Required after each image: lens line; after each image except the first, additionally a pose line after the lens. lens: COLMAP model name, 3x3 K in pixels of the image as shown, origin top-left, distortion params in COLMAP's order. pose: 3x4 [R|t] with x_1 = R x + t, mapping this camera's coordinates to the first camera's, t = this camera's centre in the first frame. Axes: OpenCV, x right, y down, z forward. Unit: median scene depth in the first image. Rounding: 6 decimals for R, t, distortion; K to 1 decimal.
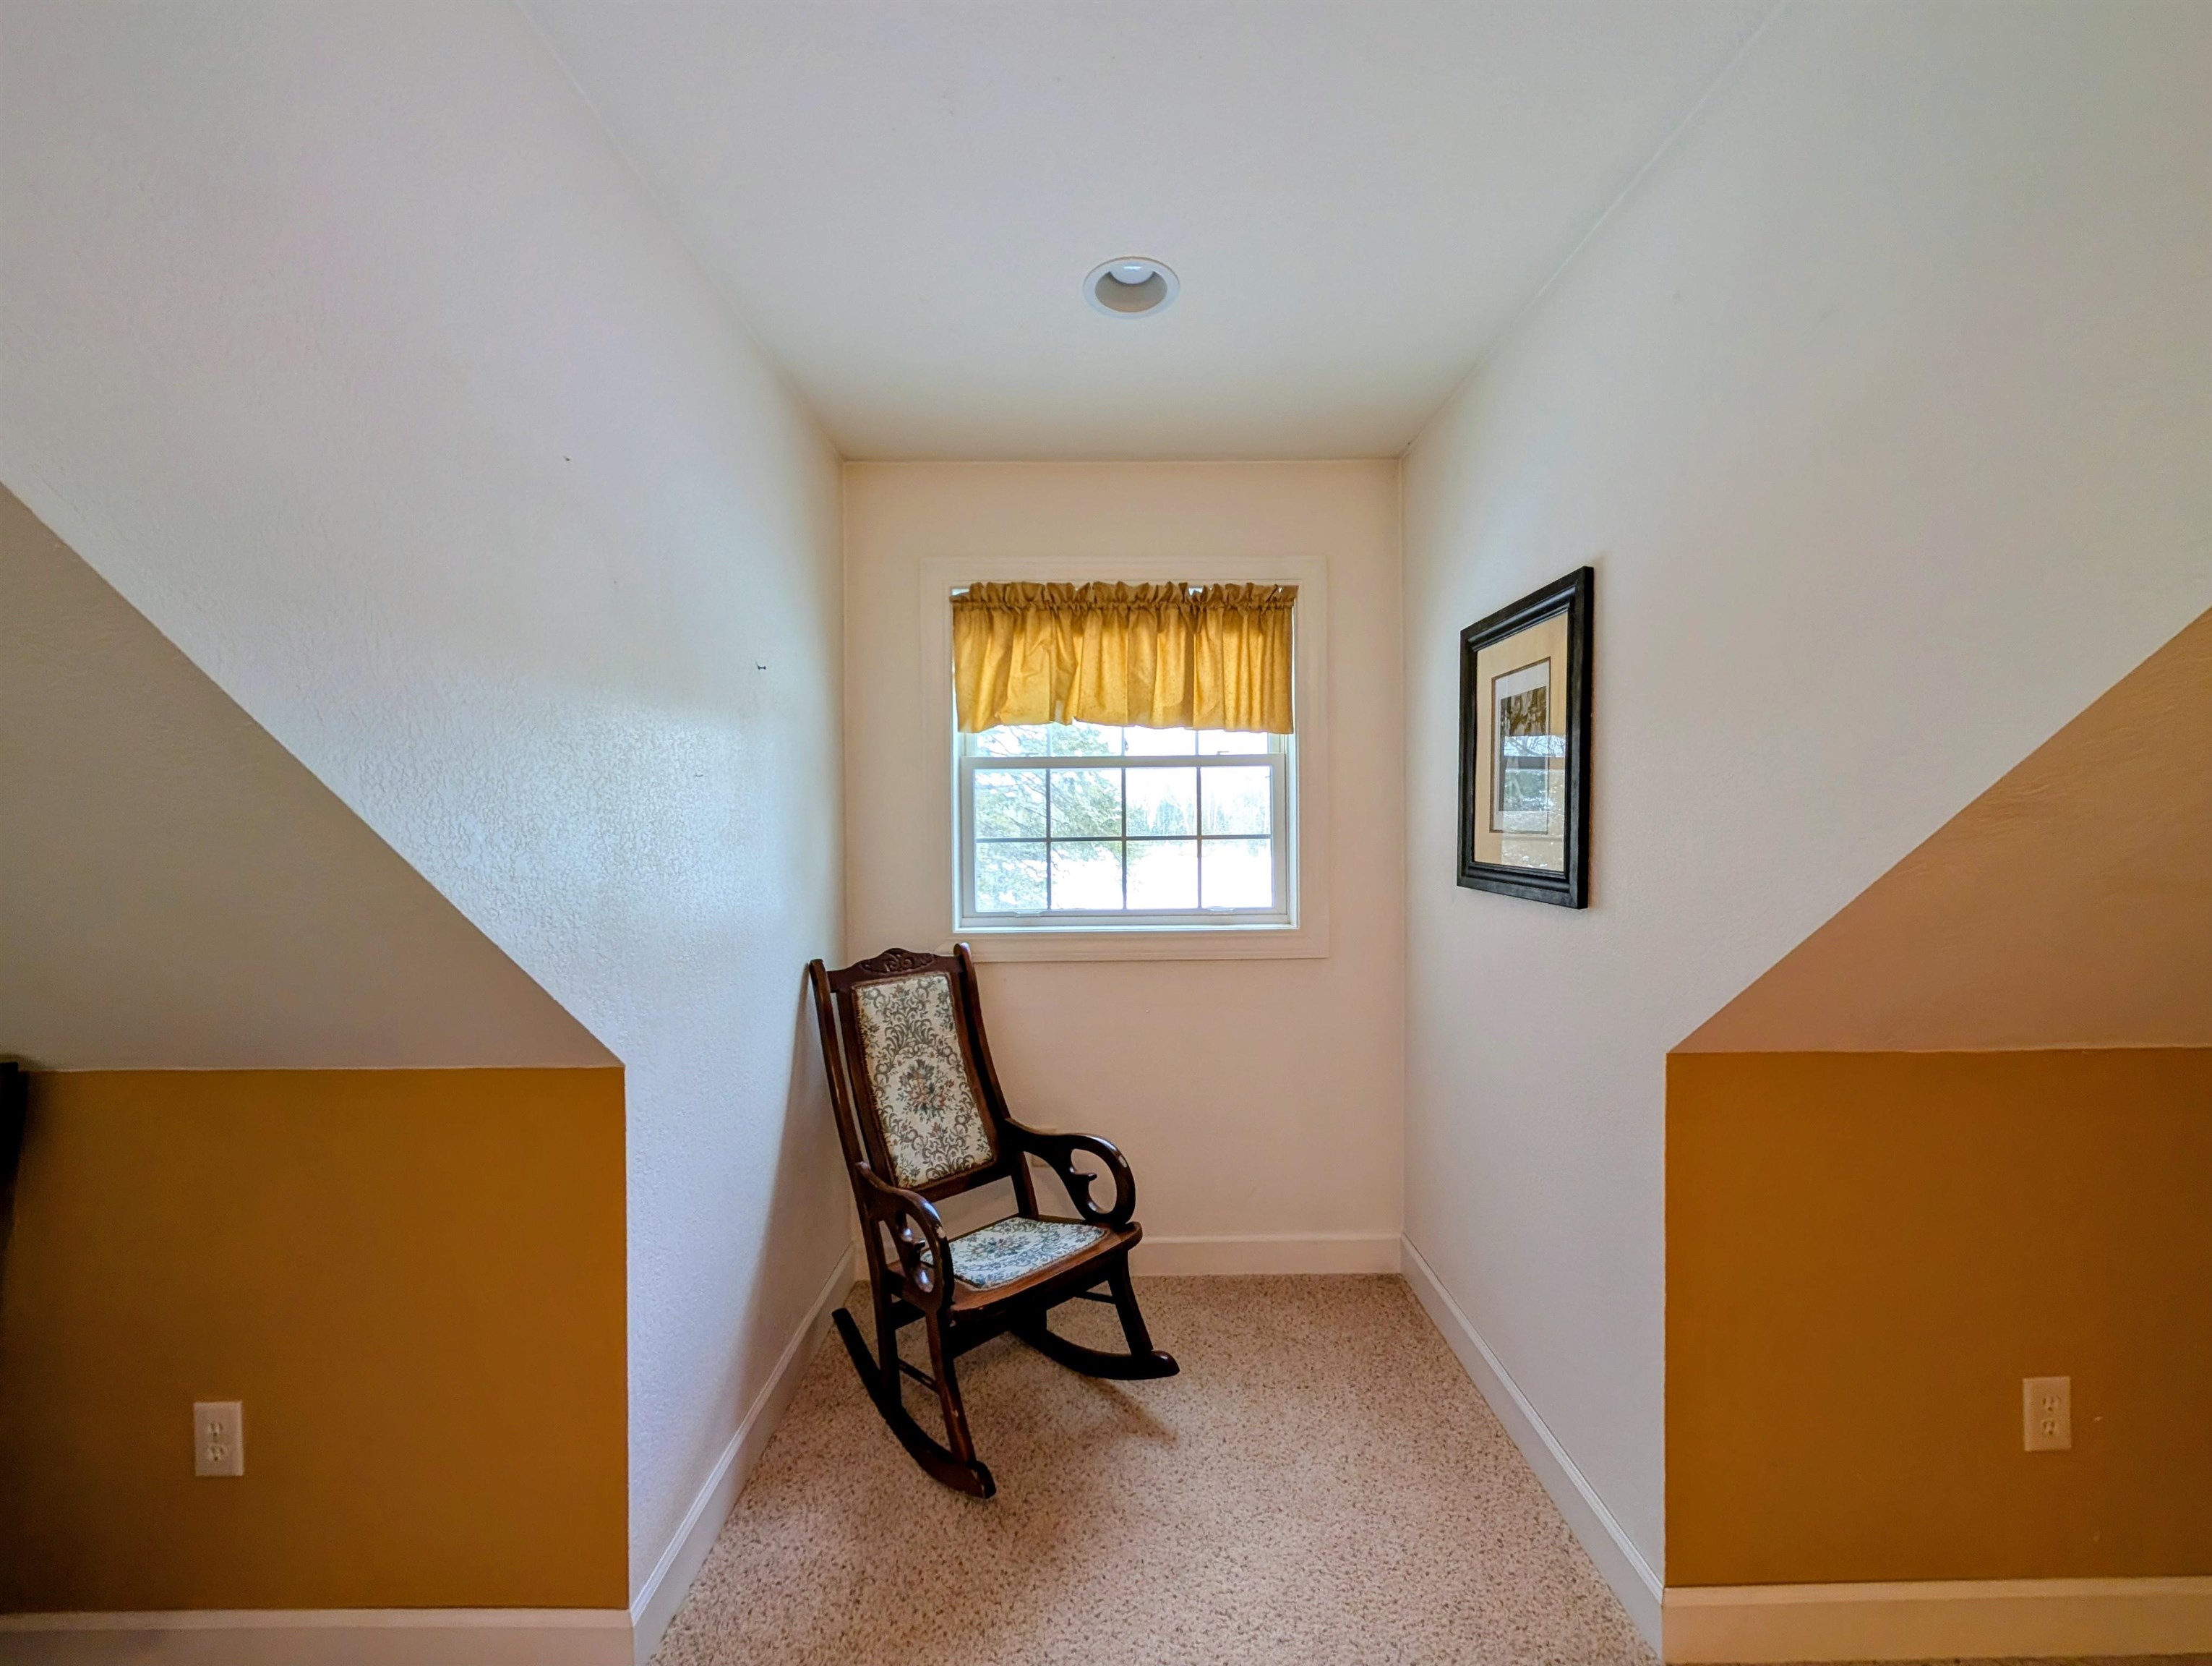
lens RADIAL K [[848.8, 0, 1114.5], [0, 848.8, 821.6], [0, 0, 1]] dist [-0.001330, 0.001824]
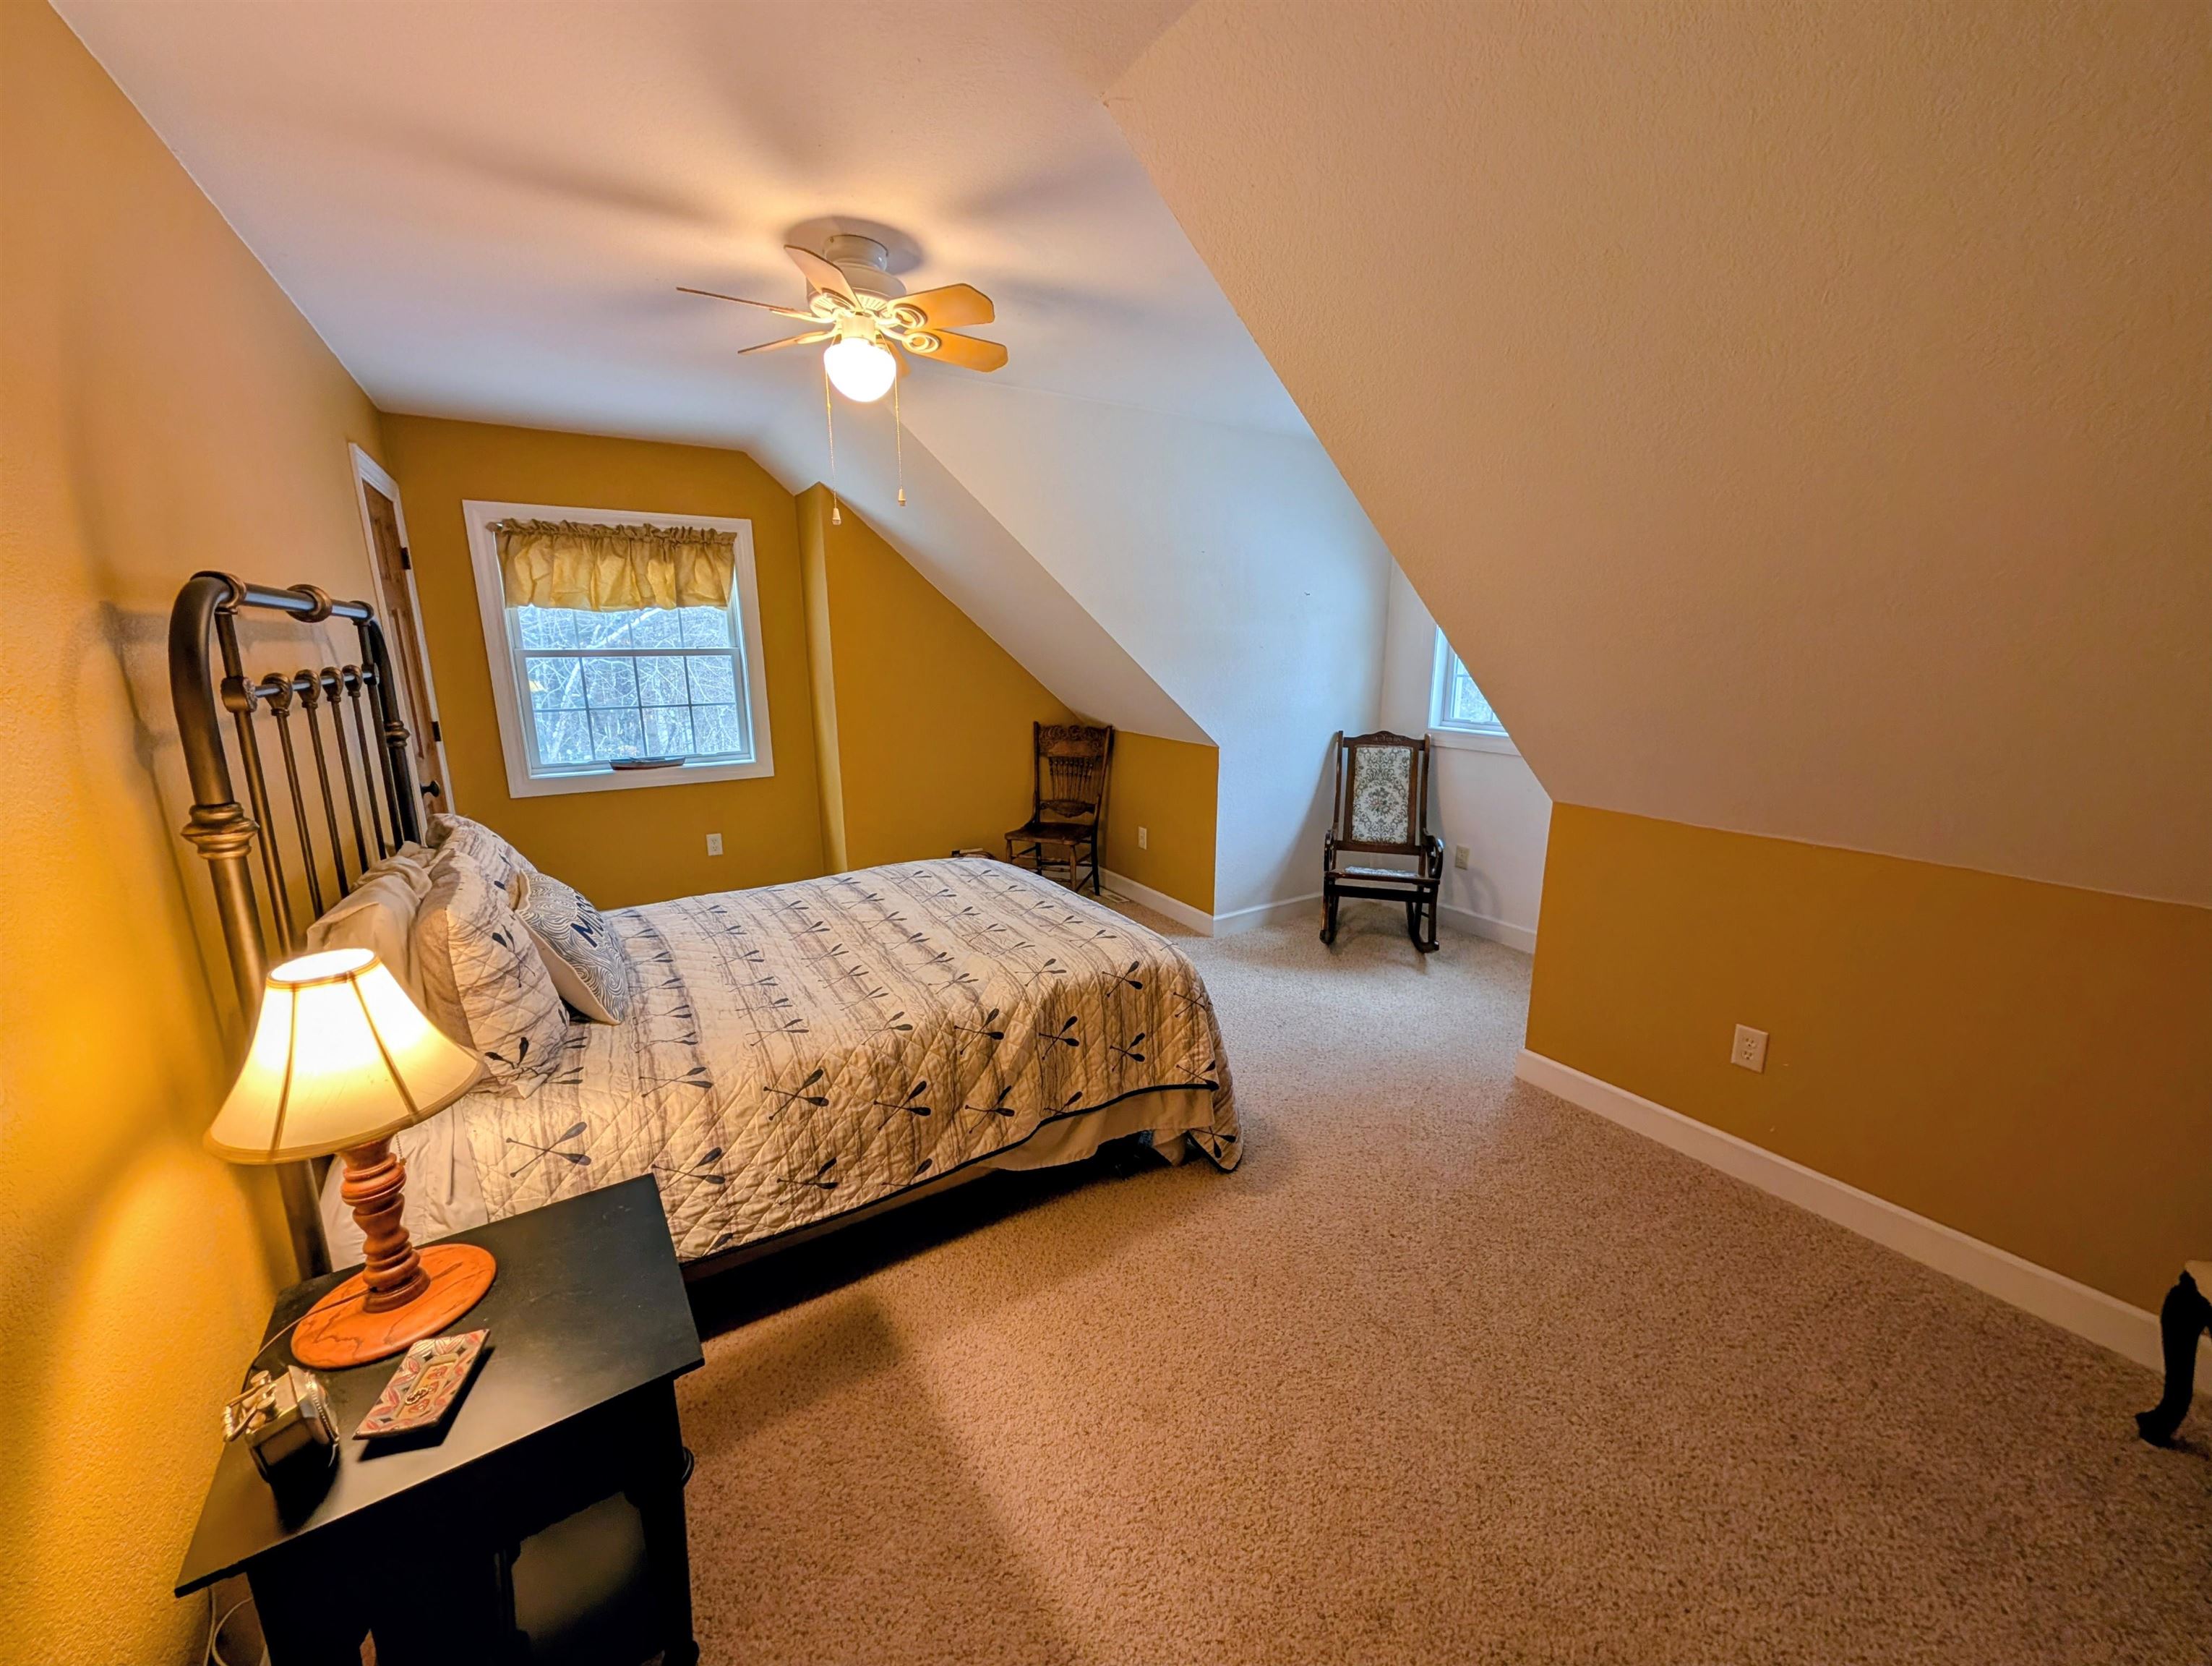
lens RADIAL K [[848.8, 0, 1112.3], [0, 848.8, 833.7], [0, 0, 1]] dist [-0.001330, 0.001824]
pose [[0.512938, 0.181986, -0.838914, 1.138605], [-0.003517, 0.977707, 0.209944, -0.026849], [0.858419, -0.104738, 0.502143, -0.548203]]
